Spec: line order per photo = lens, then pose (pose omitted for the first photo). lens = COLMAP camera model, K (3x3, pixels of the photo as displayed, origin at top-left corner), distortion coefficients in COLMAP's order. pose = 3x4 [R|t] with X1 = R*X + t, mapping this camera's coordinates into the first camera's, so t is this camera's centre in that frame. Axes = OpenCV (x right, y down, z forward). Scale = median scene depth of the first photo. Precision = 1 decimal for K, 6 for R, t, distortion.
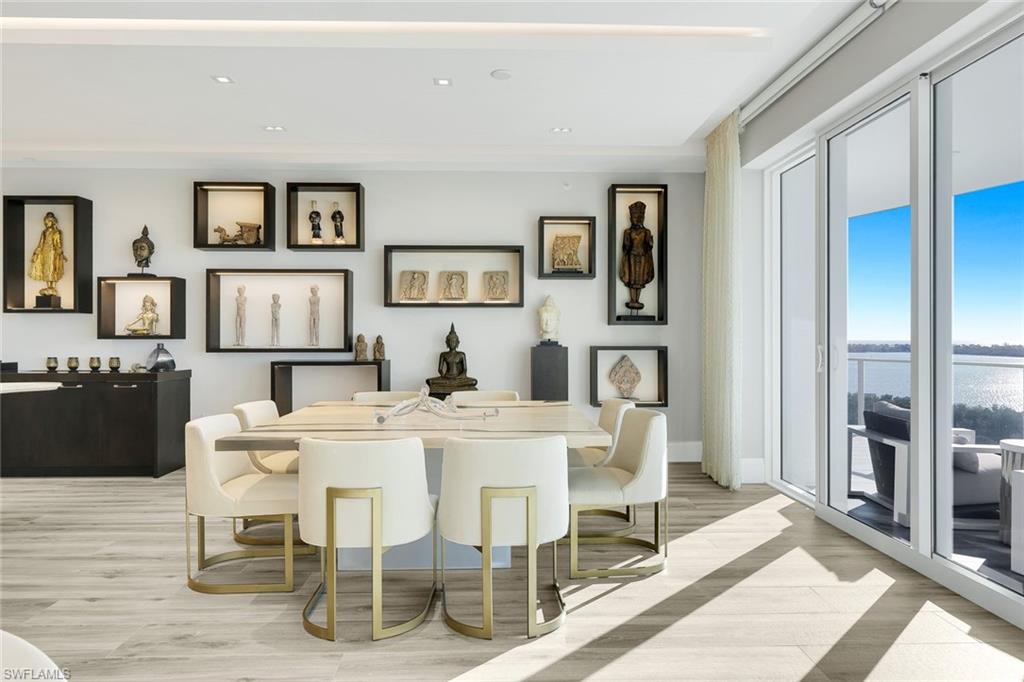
lens RADIAL K [[653.6, 0, 516.3], [0, 653.6, 345.4], [0, 0, 1]] dist [-0.003459, -0.001051]
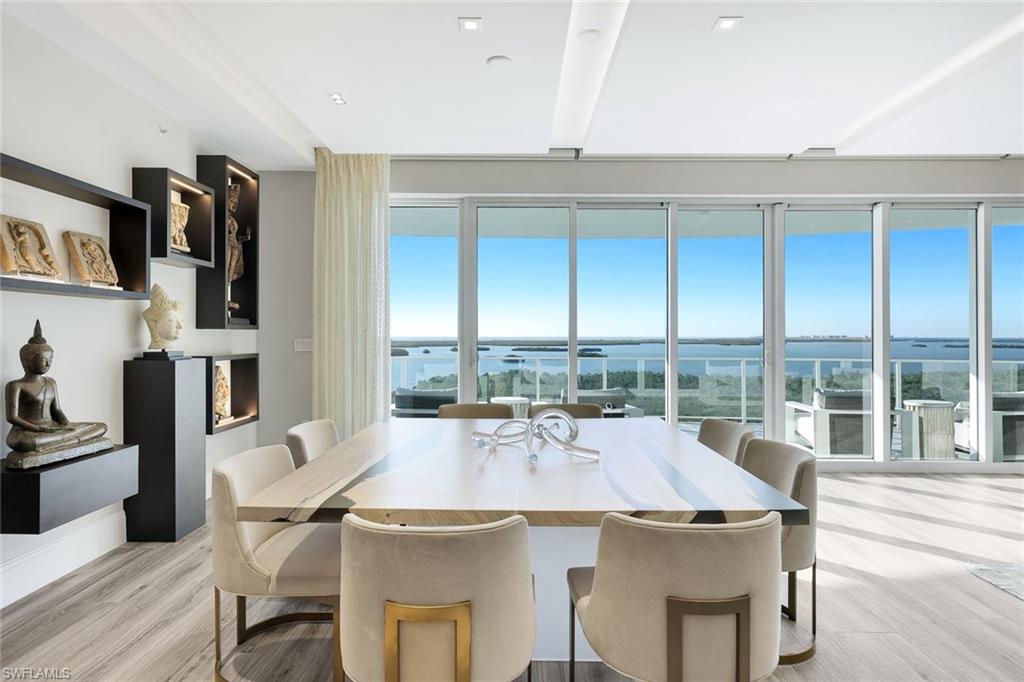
lens RADIAL K [[529.6, 0, 512.1], [0, 529.6, 334.4], [0, 0, 1]] dist [-0.000758, -0.002278]
pose [[0.045635, 0.001383, 0.998957, -0.497617], [0.004713, 0.999988, -0.001599, -0.021744], [-0.998947, 0.004781, 0.045628, 0.618741]]
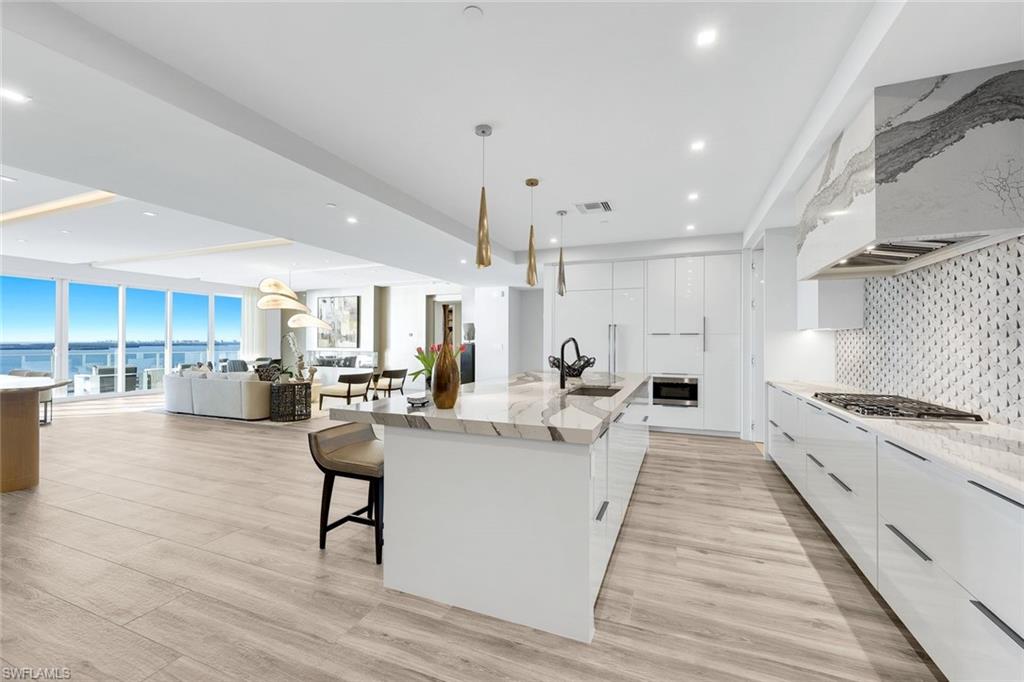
lens RADIAL K [[416.6, 0, 512.9], [0, 416.6, 344.1], [0, 0, 1]] dist [-0.001039, 0.000192]
pose [[-0.916042, -0.005920, 0.401040, -1.620093], [-0.000125, 0.999895, 0.014476, -0.026910], [-0.401083, 0.013210, -0.915946, 0.922722]]
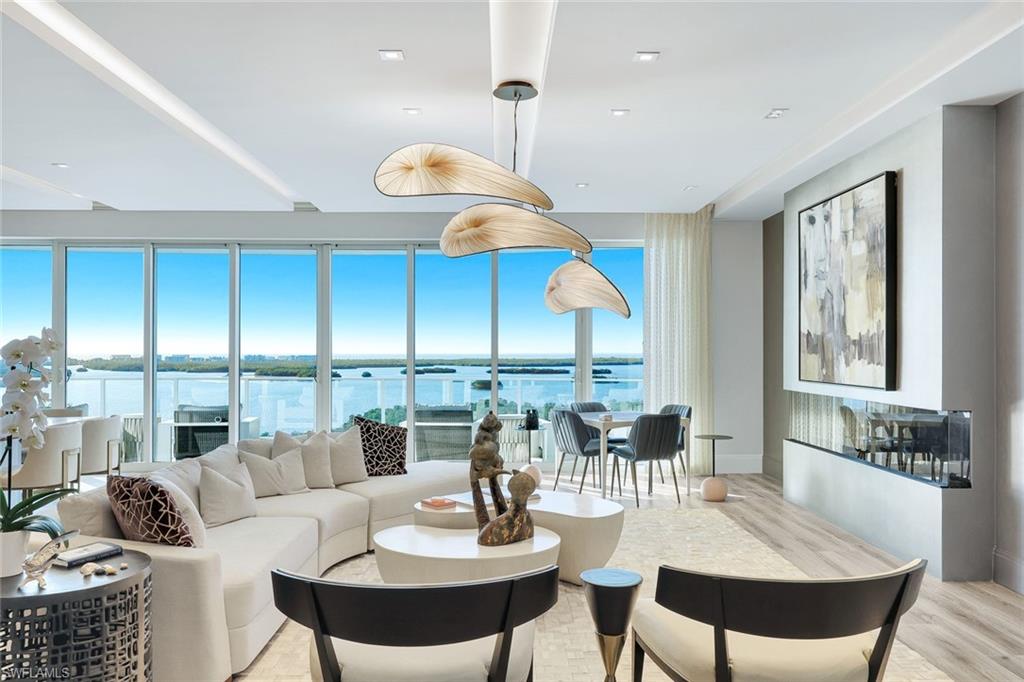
lens RADIAL K [[744.4, 0, 521.8], [0, 744.4, 339.2], [0, 0, 1]] dist [0.014403, 0.004868]
pose [[0.018749, 0.016201, 0.999693, -1.024788], [0.006390, 0.999846, -0.016323, -0.026470], [-0.999804, 0.006694, 0.018643, -0.150076]]
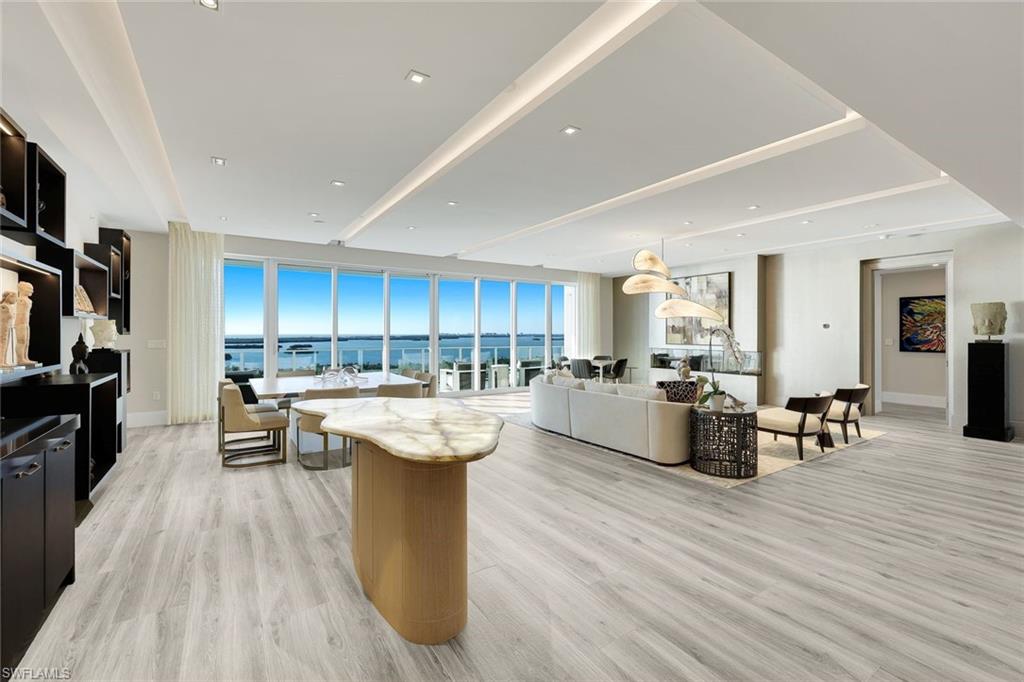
lens RADIAL K [[439.6, 0, 512.6], [0, 439.6, 333.0], [0, 0, 1]] dist [0.000441, 0.000060]
pose [[-0.522937, -0.000410, 0.852371, -1.046232], [0.006189, 0.999972, 0.004278, -0.033495], [-0.852349, 0.007513, -0.522920, 0.793070]]
